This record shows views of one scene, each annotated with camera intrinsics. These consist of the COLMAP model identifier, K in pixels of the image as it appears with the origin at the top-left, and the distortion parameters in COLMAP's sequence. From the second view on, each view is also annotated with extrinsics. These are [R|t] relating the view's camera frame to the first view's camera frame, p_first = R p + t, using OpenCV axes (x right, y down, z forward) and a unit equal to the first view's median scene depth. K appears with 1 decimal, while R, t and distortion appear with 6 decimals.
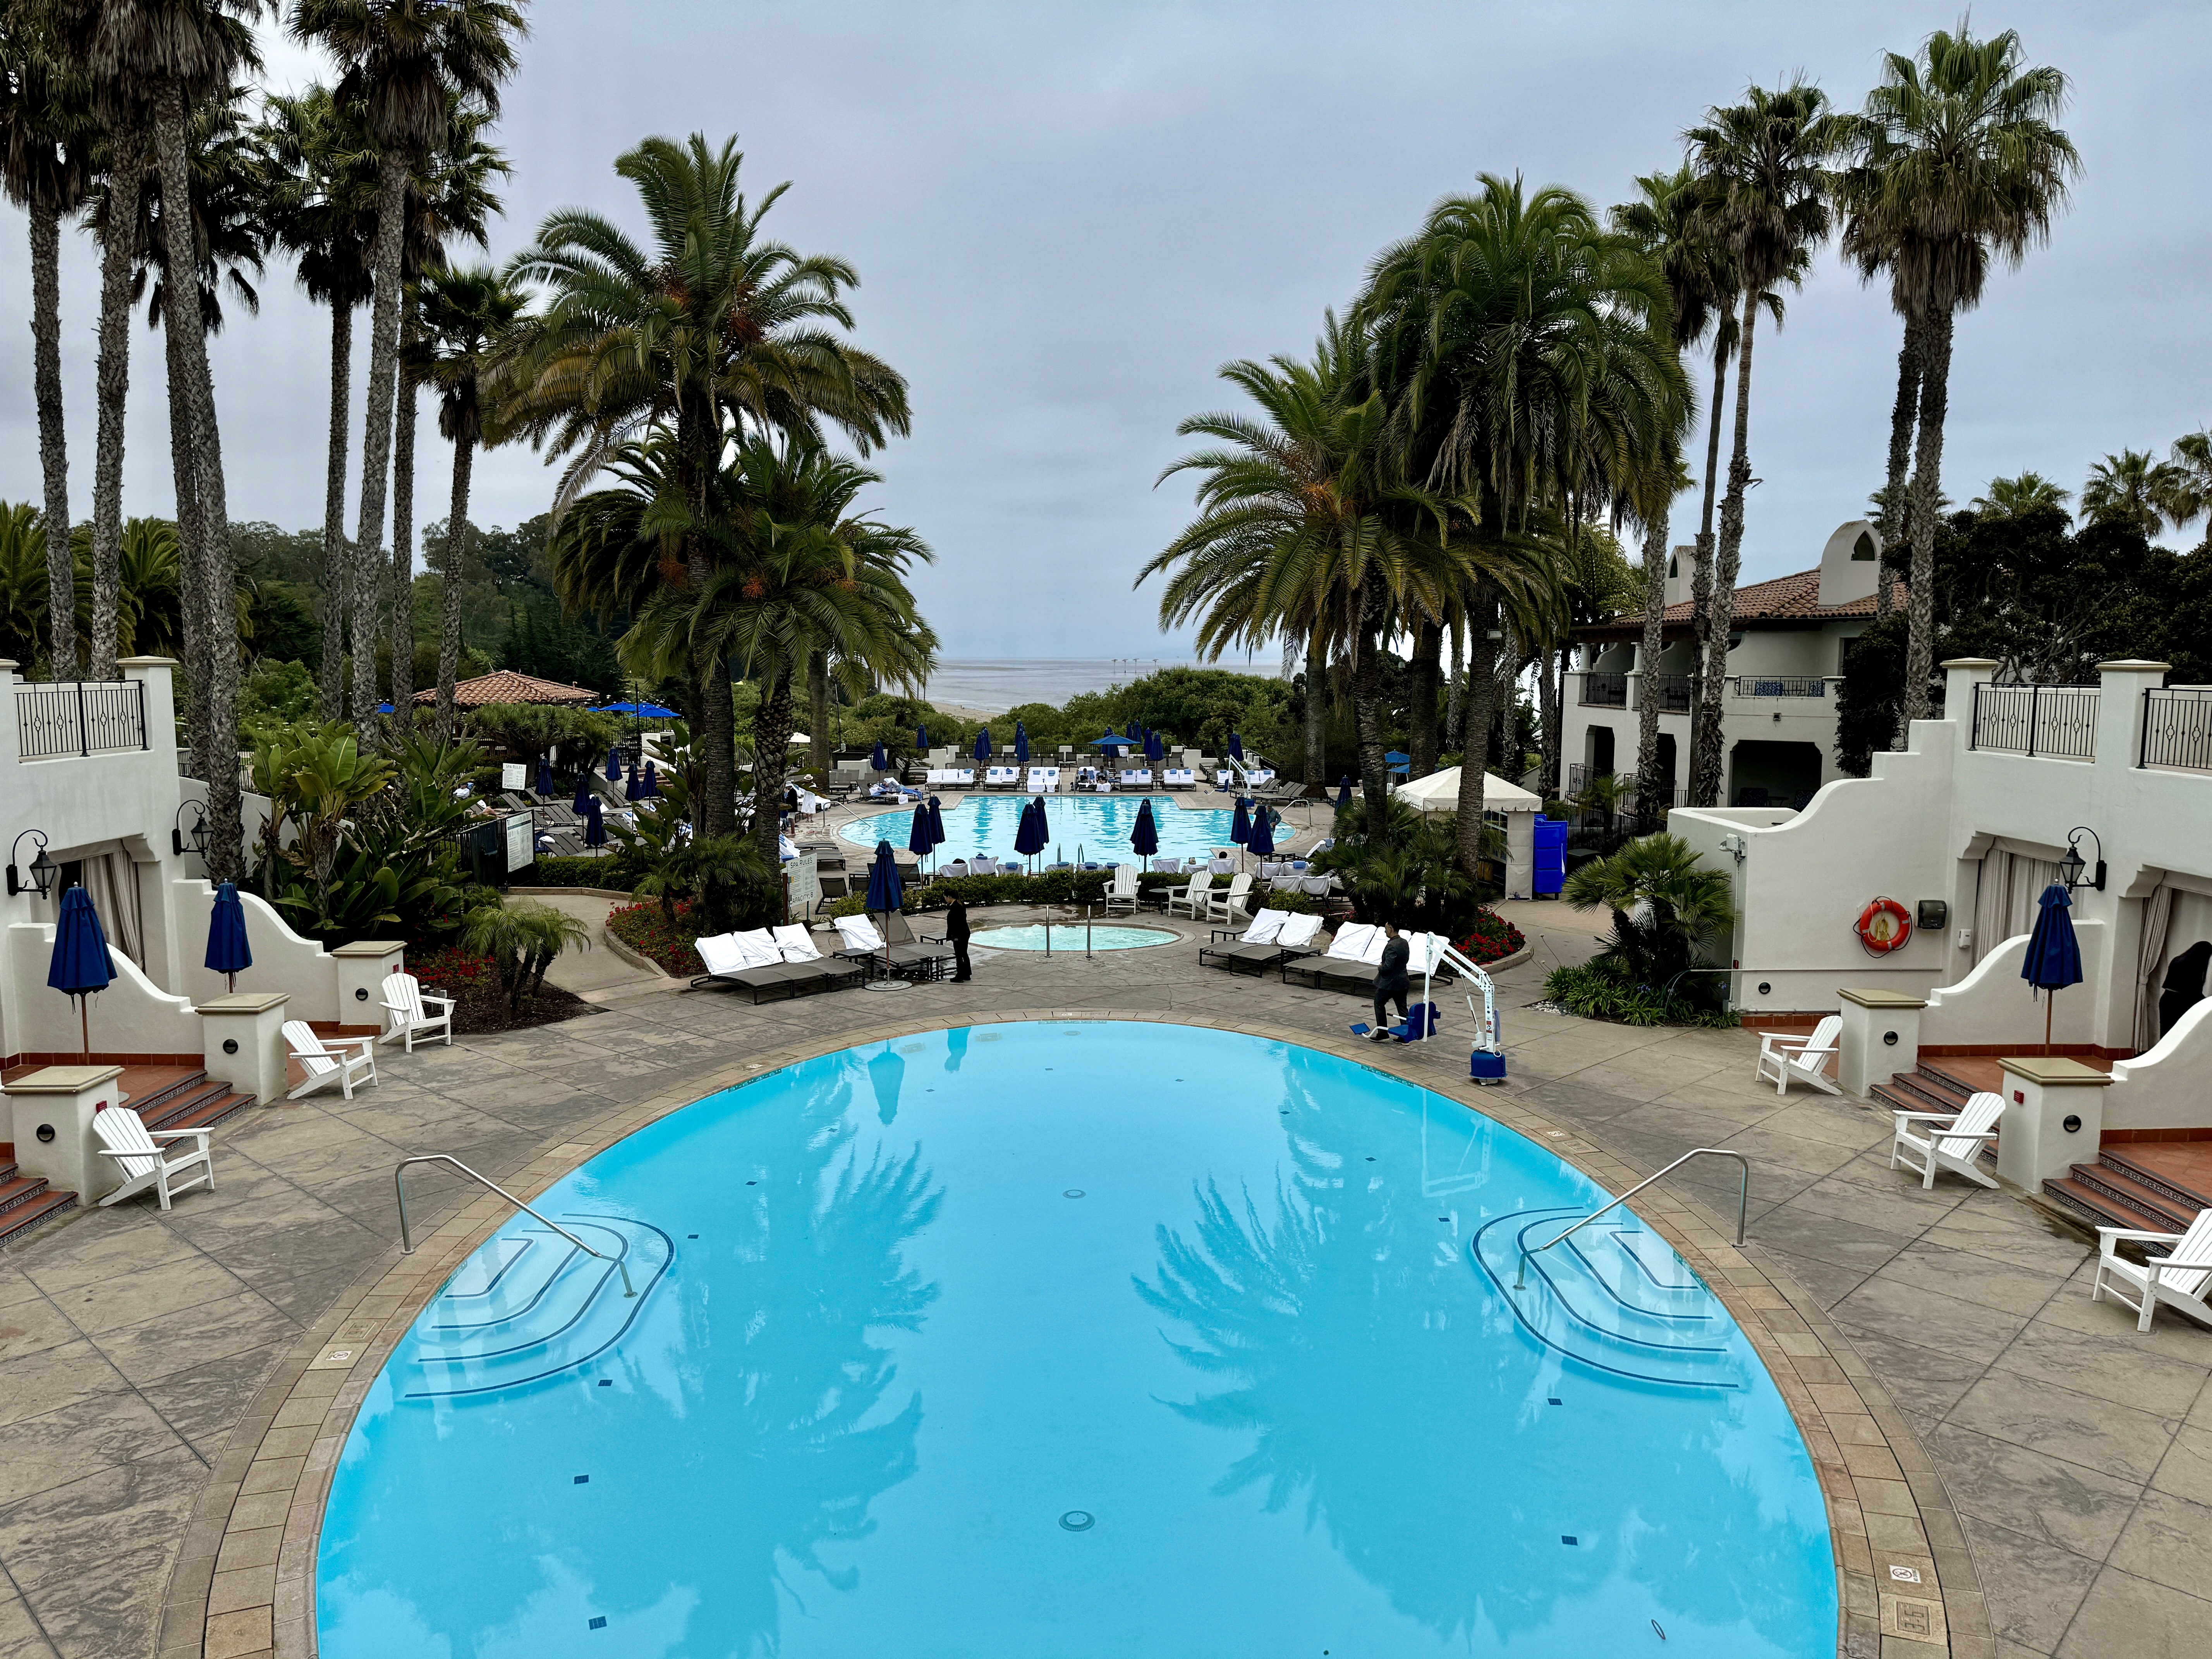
lens RADIAL K [[1571.2, 0, 1106.0], [0, 1571.2, 829.5], [0, 0, 1]] dist [-0.000721, -0.000755]
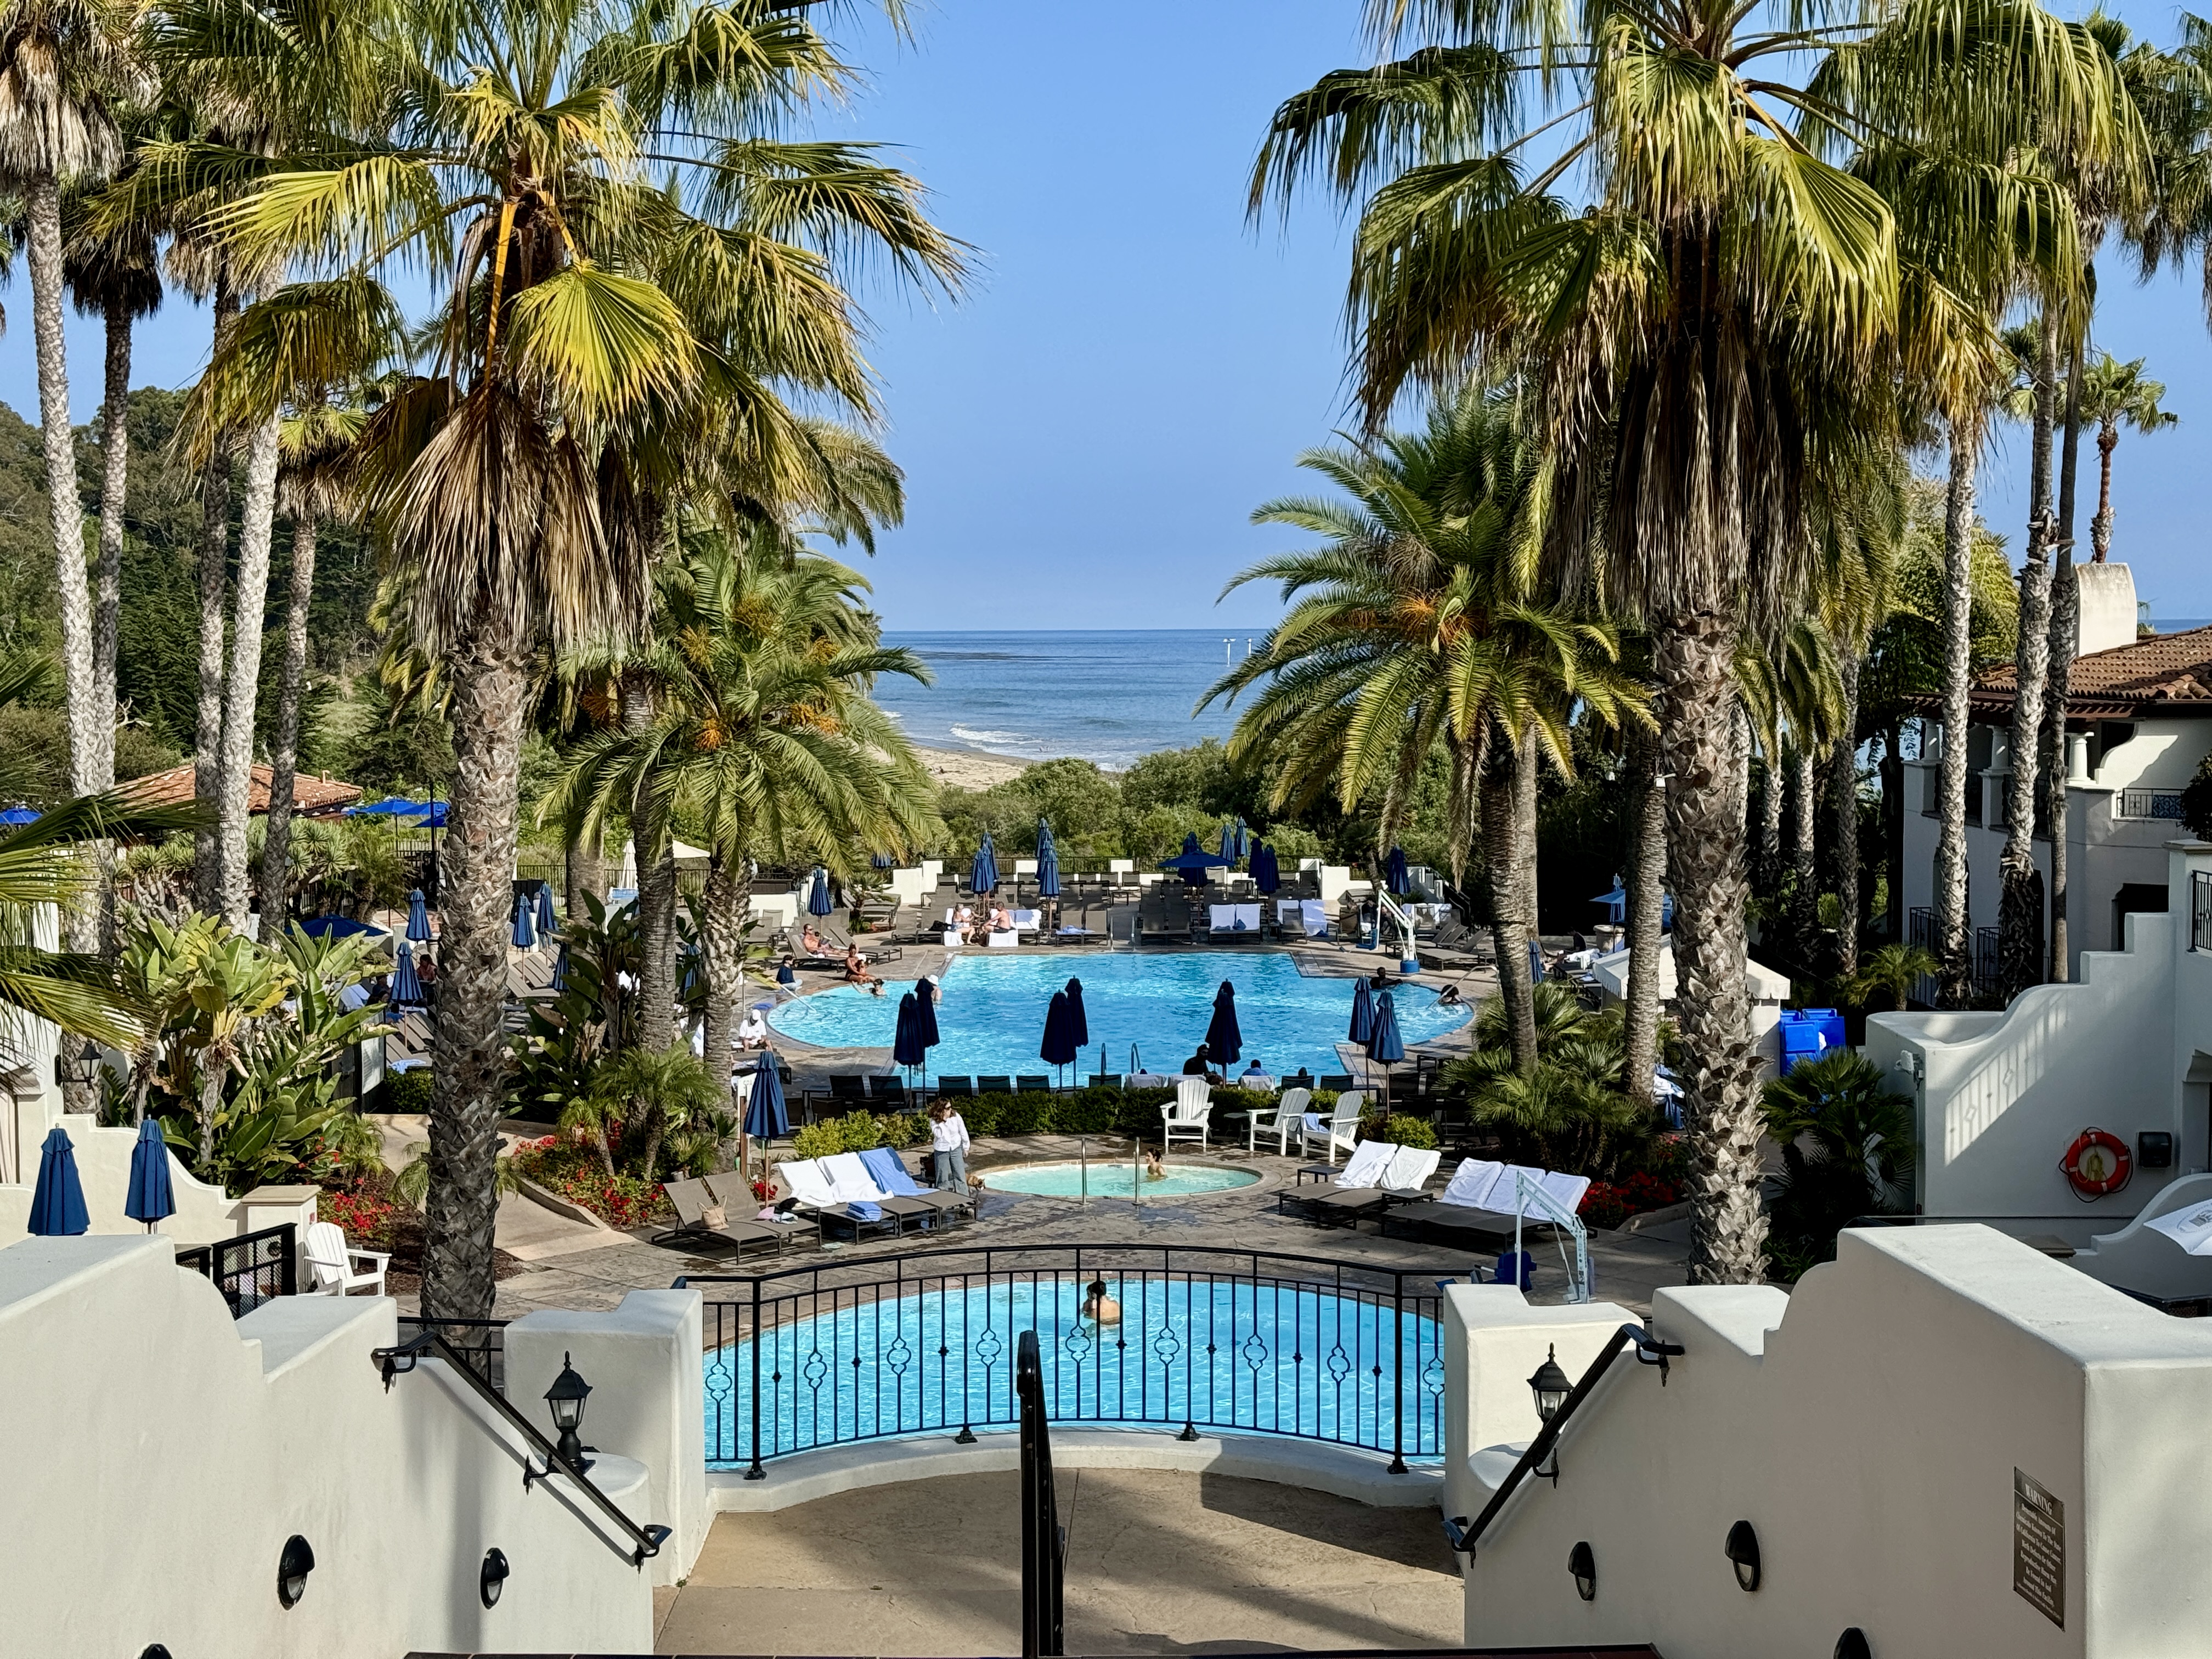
lens RADIAL K [[3064.3, 0, 1106.0], [0, 3064.3, 829.5], [0, 0, 1]] dist [0.068097, 0.051637]
pose [[0.999424, -0.006470, -0.033302, 0.020988], [0.004849, 0.998810, -0.048525, -0.025154], [0.033577, 0.048336, 0.998267, -0.435812]]
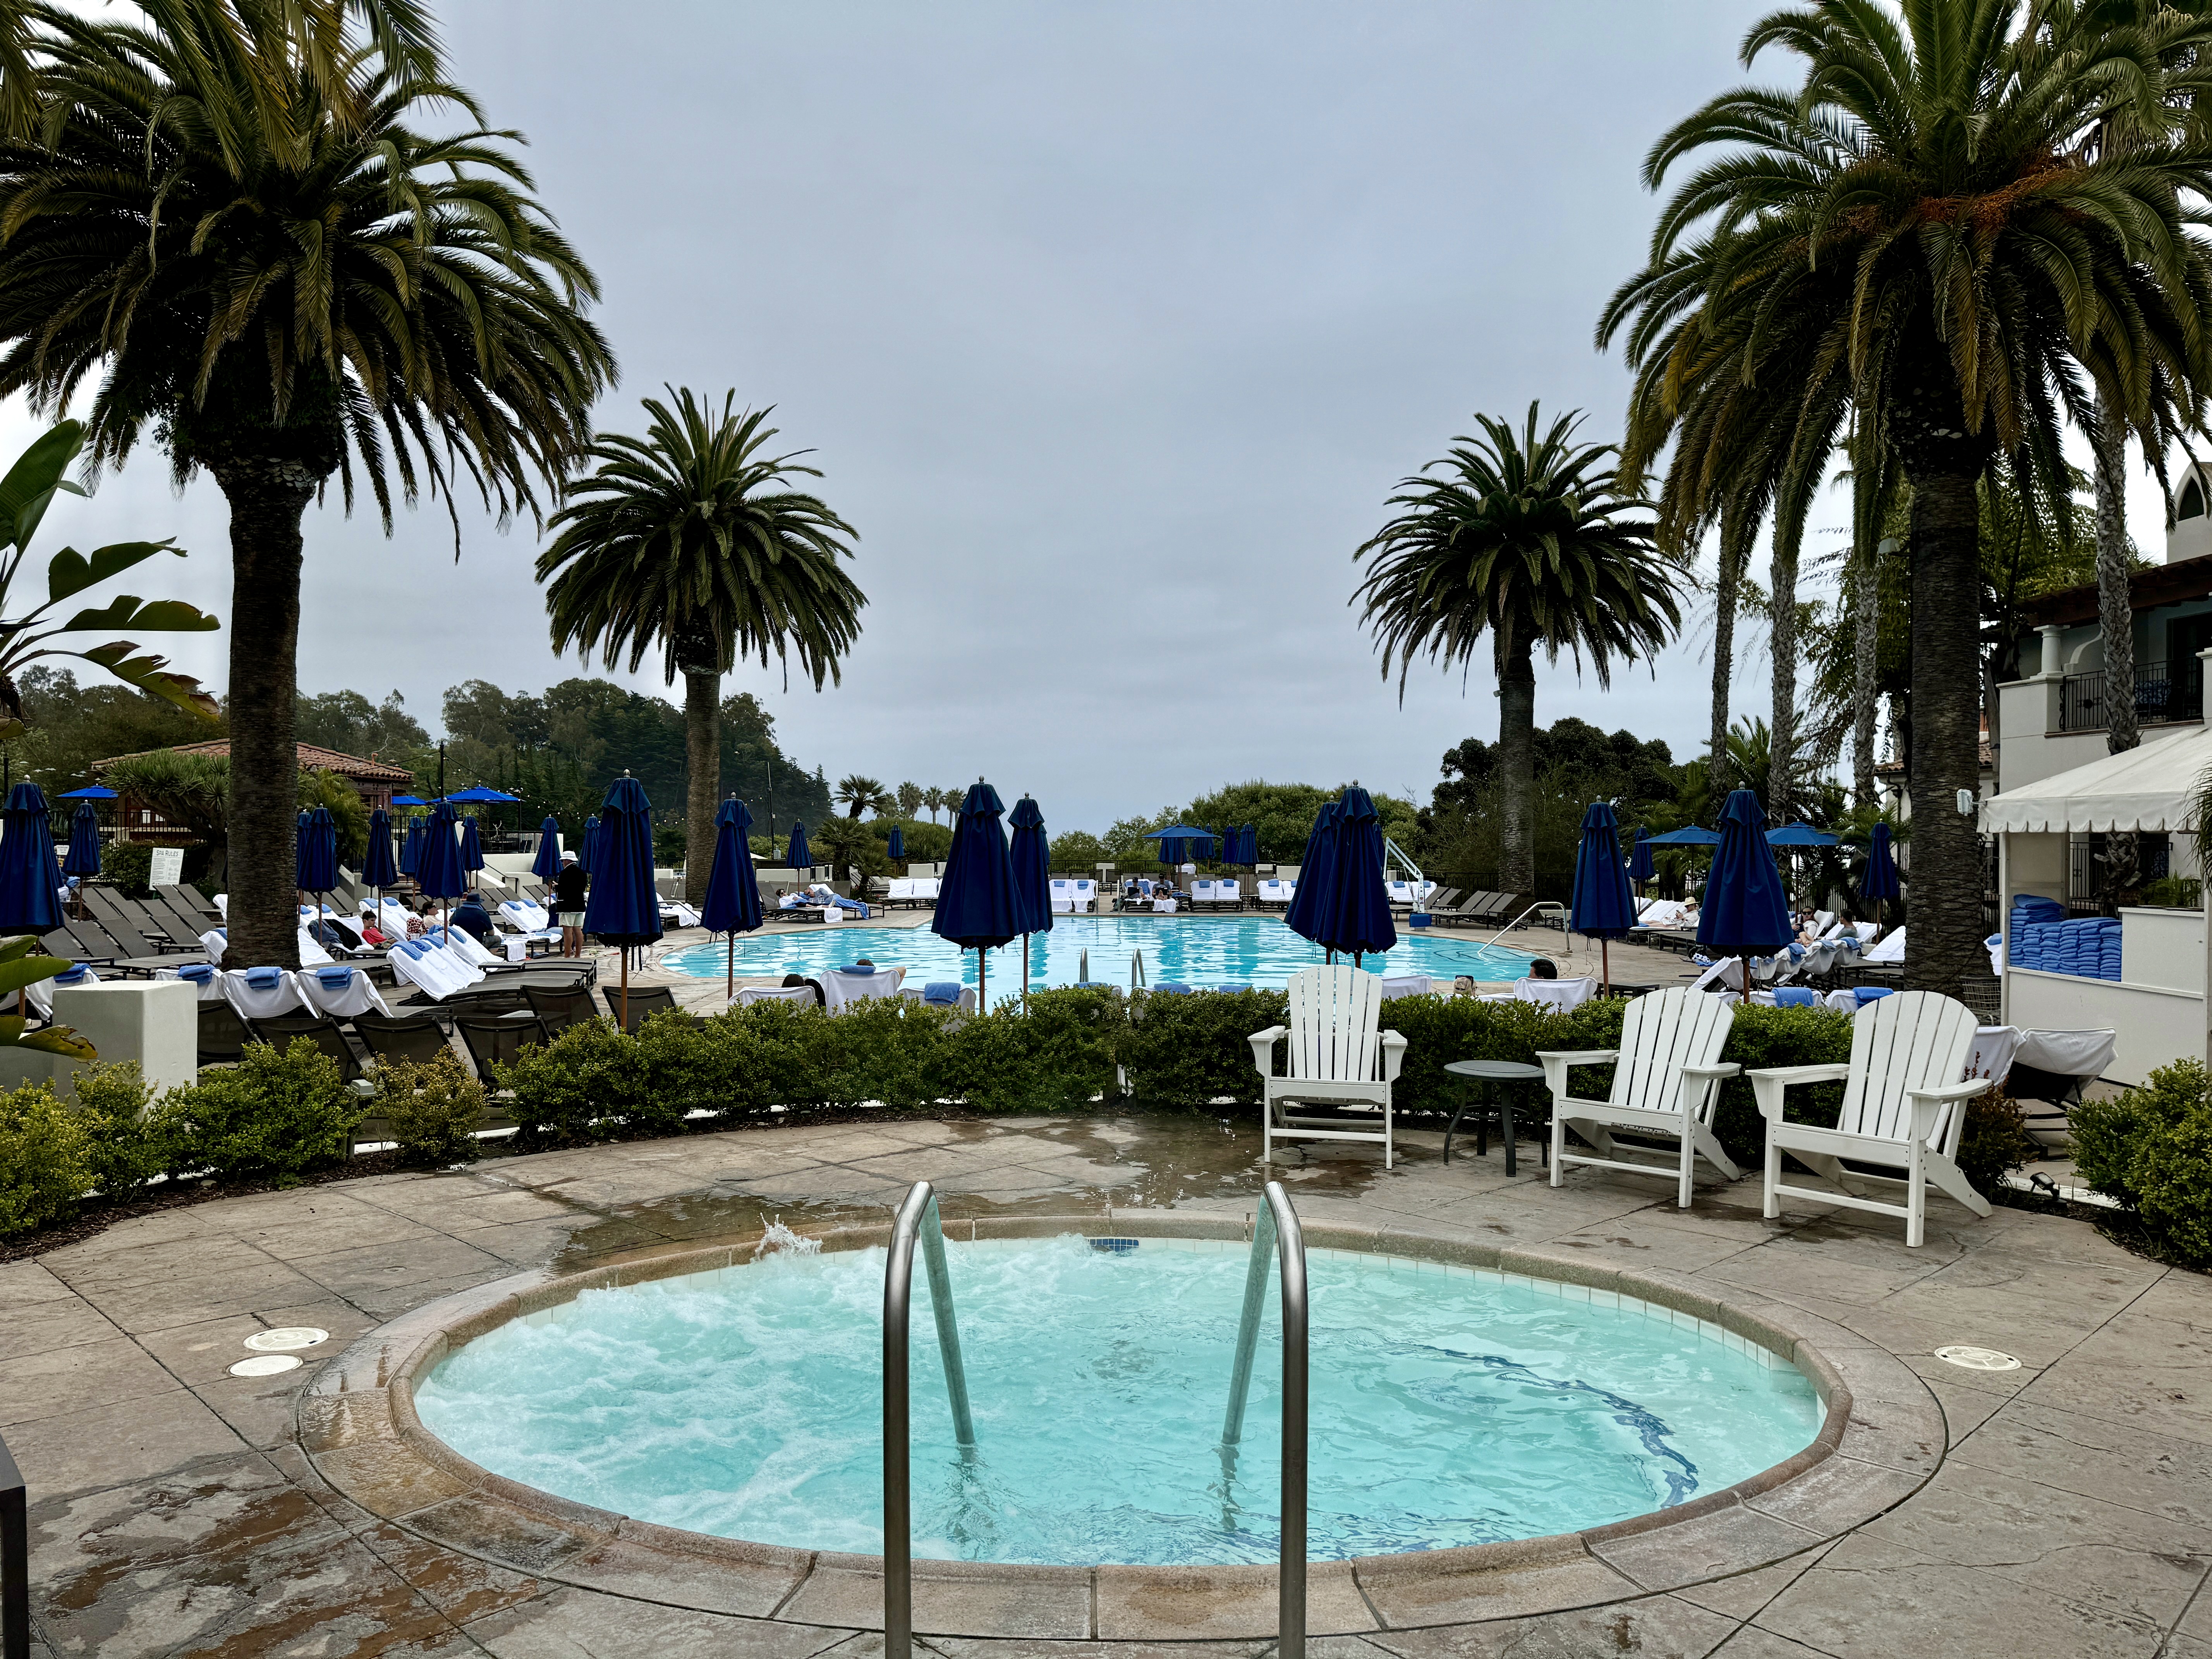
lens RADIAL K [[1598.7, 0, 1106.0], [0, 1598.7, 829.5], [0, 0, 1]] dist [0.070450, -0.001726]
pose [[0.999643, 0.004637, -0.026295, -0.017497], [-0.007551, 0.993699, -0.111830, 0.030768], [0.025611, 0.111988, 0.993379, 0.759565]]
